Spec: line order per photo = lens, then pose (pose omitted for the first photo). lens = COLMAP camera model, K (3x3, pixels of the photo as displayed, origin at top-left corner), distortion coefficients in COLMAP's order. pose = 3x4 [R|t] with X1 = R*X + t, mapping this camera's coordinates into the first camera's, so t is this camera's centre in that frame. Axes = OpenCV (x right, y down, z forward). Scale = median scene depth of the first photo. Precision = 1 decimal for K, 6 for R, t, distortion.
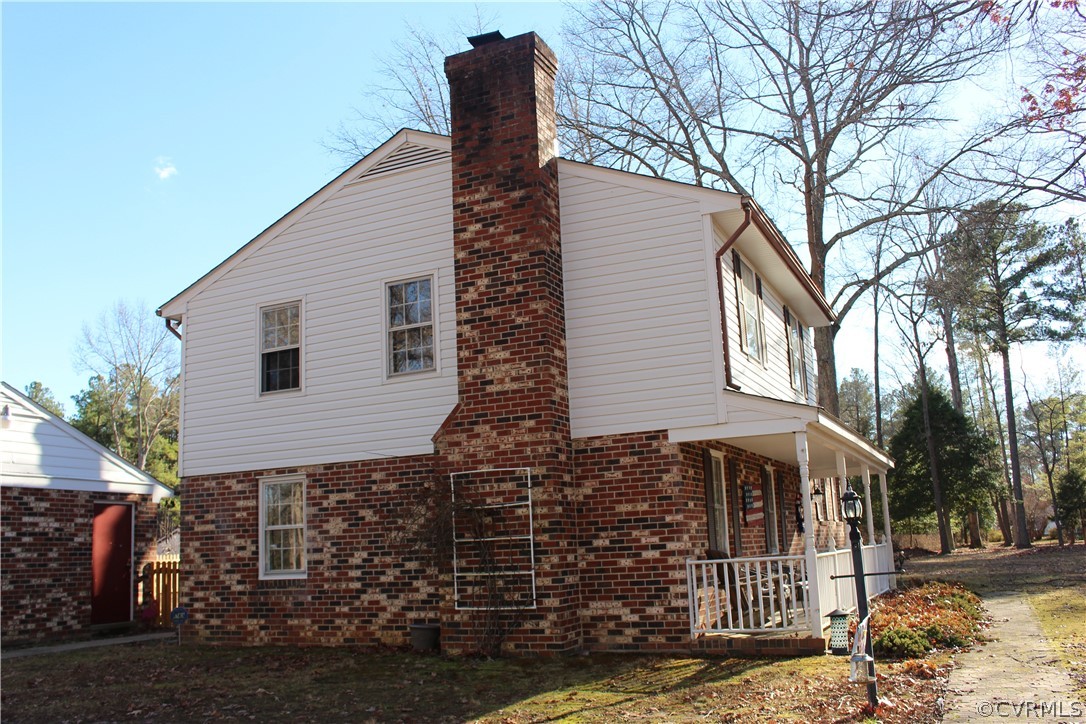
lens RADIAL K [[980.7, 0, 542.1], [0, 980.7, 364.9], [0, 0, 1]] dist [-0.006072, 0.005552]
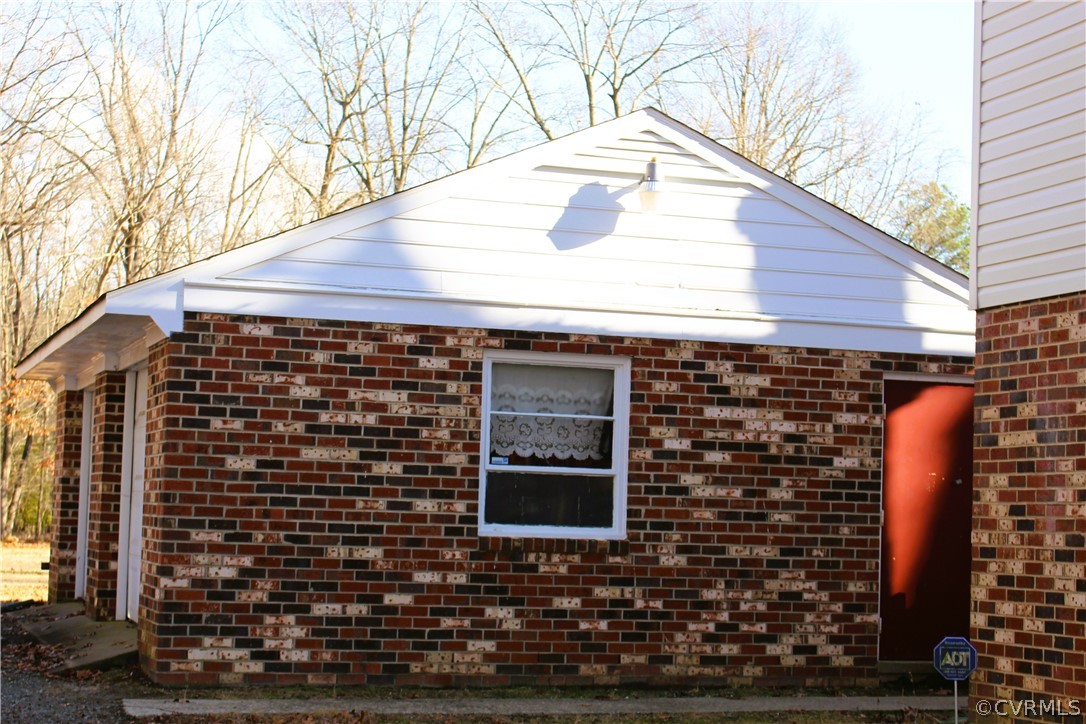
lens RADIAL K [[2160.6, 0, 543.2], [0, 2160.6, 361.0], [0, 0, 1]] dist [0.012527, 0.000000]
pose [[0.679543, -0.003037, -0.733629, 0.141761], [0.090034, 0.992778, 0.079287, 0.049585], [0.728090, -0.119931, 0.674908, 0.283563]]
